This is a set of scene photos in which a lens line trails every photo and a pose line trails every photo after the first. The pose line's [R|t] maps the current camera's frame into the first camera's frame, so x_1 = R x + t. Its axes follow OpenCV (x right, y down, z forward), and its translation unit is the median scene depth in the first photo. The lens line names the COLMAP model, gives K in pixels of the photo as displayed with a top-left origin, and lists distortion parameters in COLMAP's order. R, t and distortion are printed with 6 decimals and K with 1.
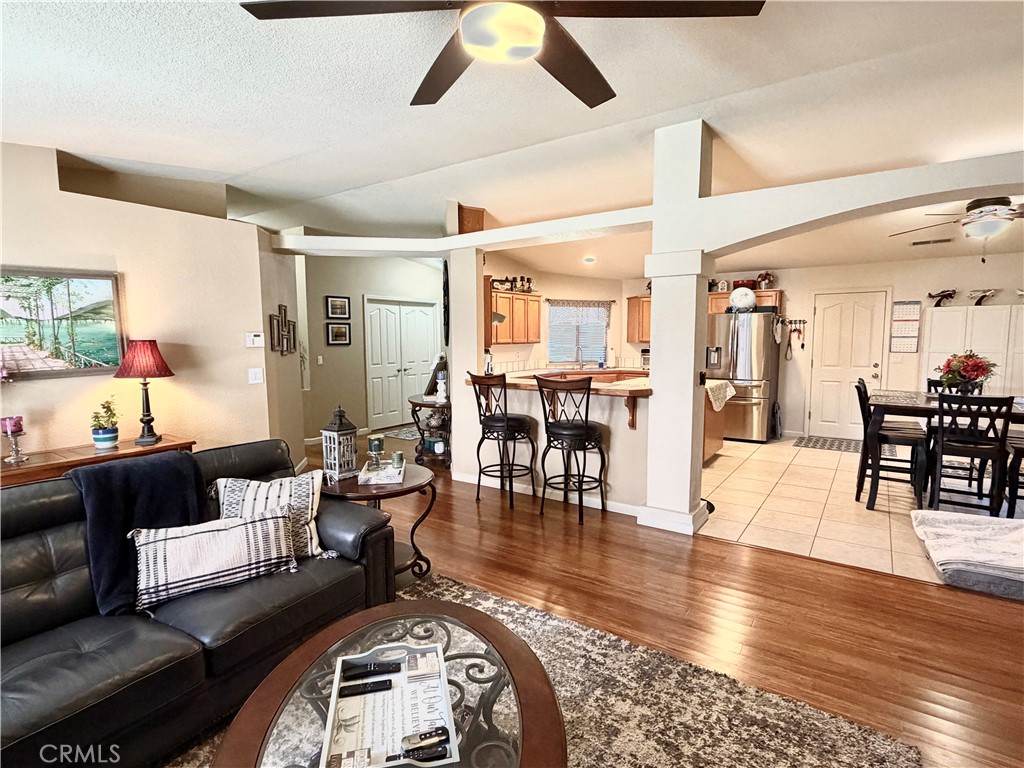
lens RADIAL K [[523.1, 0, 515.9], [0, 523.1, 384.9], [0, 0, 1]] dist [0.011219, -0.000318]
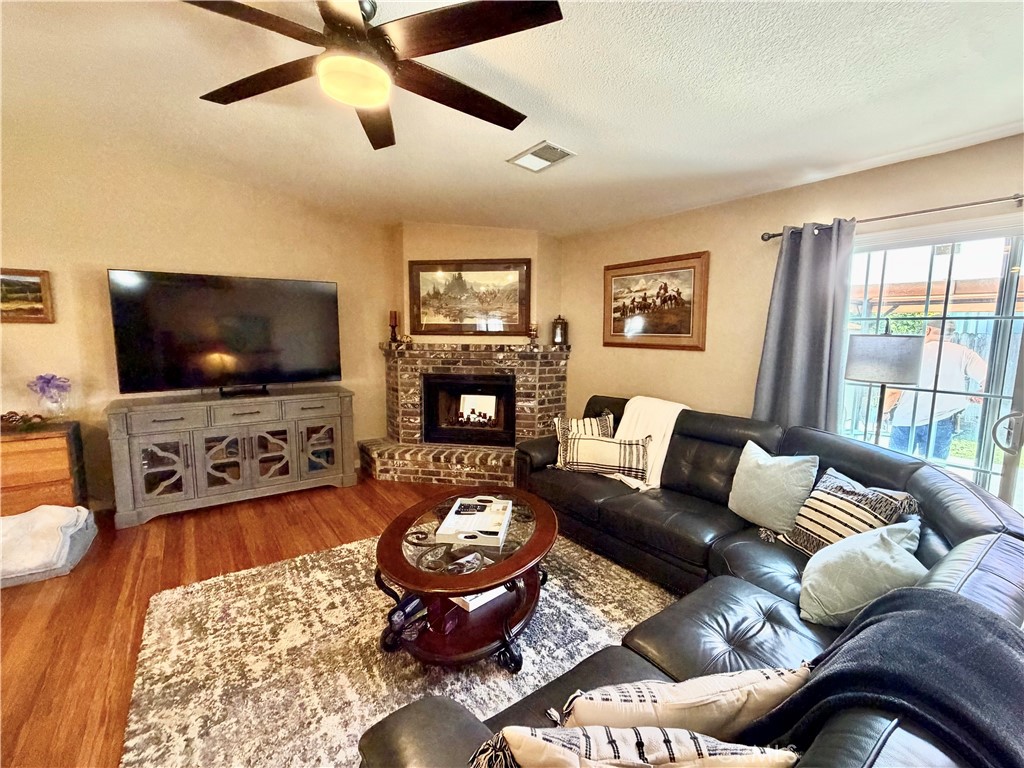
lens RADIAL K [[453.4, 0, 512.4], [0, 453.4, 384.8], [0, 0, 1]] dist [-0.001617, 0.000563]
pose [[-0.940180, -0.044399, 0.337774, -0.172718], [0.028214, 0.977918, 0.207074, -0.043683], [-0.339509, 0.204217, -0.918166, 0.455408]]
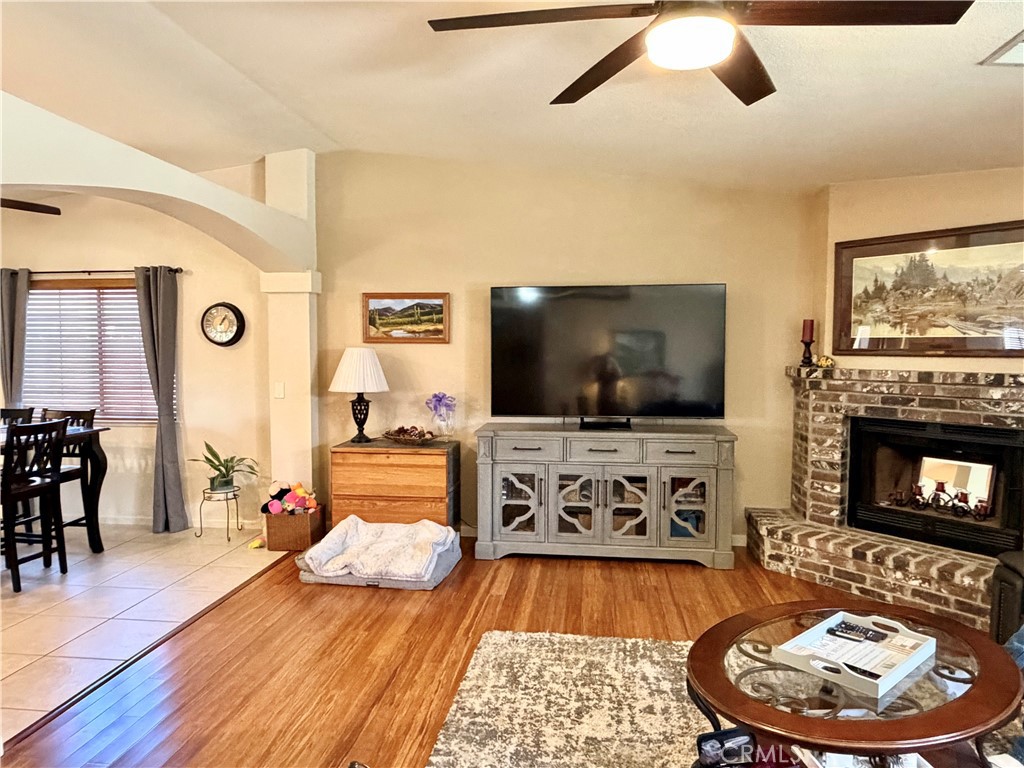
lens RADIAL K [[681.2, 0, 511.7], [0, 681.2, 387.0], [0, 0, 1]] dist [-0.000716, -0.001914]
pose [[-0.462507, -0.050426, 0.885180, -0.236028], [0.085606, 0.991177, 0.101193, -0.043654], [-0.882473, 0.122579, -0.454110, 0.446947]]
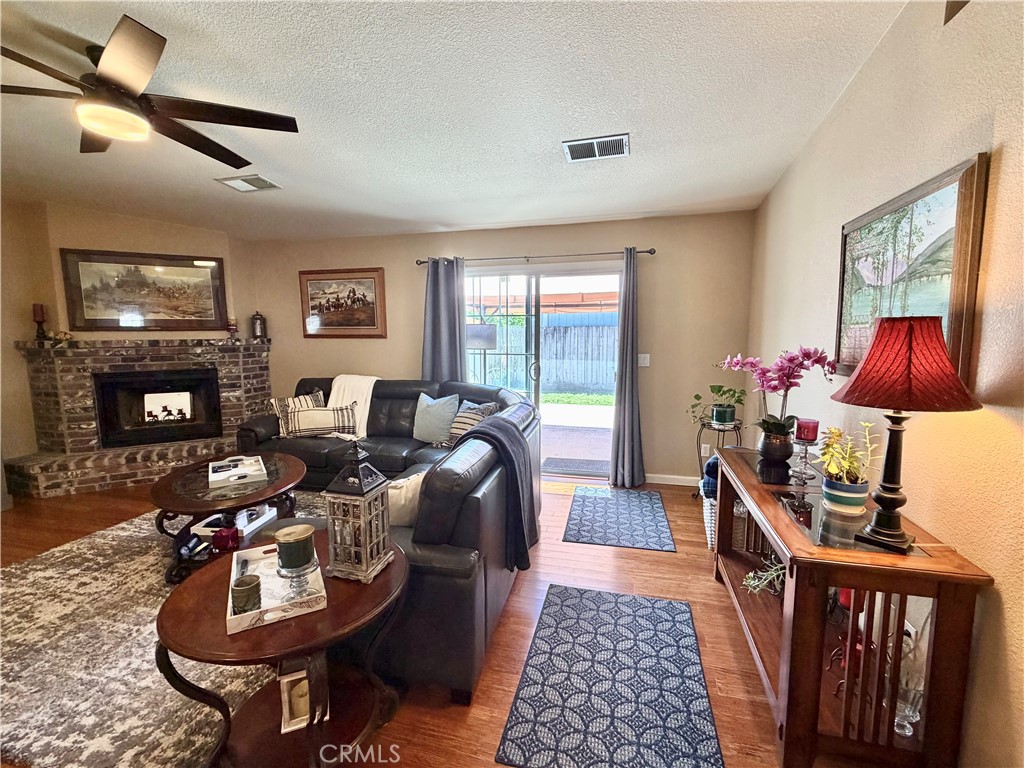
lens RADIAL K [[453.4, 0, 512.4], [0, 453.4, 383.4], [0, 0, 1]] dist [-0.001617, 0.000563]
pose [[-0.938642, 0.049062, -0.341386, -0.142280], [-0.024494, 0.977848, 0.207877, -0.052501], [0.344023, 0.203484, -0.916648, 0.633709]]
